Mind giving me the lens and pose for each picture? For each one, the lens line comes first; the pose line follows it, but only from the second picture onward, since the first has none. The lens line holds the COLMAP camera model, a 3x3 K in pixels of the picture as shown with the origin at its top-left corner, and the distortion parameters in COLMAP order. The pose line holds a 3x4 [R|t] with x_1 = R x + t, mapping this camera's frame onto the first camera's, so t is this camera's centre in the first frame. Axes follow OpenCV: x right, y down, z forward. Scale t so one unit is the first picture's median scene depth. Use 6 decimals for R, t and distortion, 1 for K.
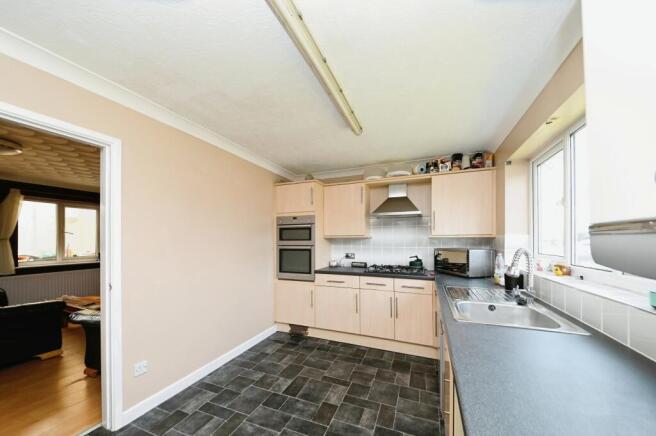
lens RADIAL K [[236.1, 0, 329.8], [0, 236.1, 241.8], [0, 0, 1]] dist [0.000359, -0.000247]
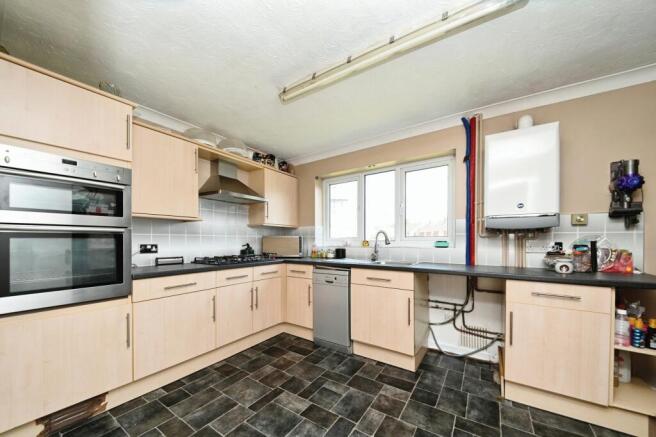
lens RADIAL K [[236.1, 0, 329.8], [0, 236.1, 242.3], [0, 0, 1]] dist [0.000359, -0.000247]
pose [[0.185008, -0.005126, 0.982724, -0.527998], [0.003349, 0.999984, 0.004585, 0.051041], [-0.982731, 0.002442, 0.185022, 0.489461]]
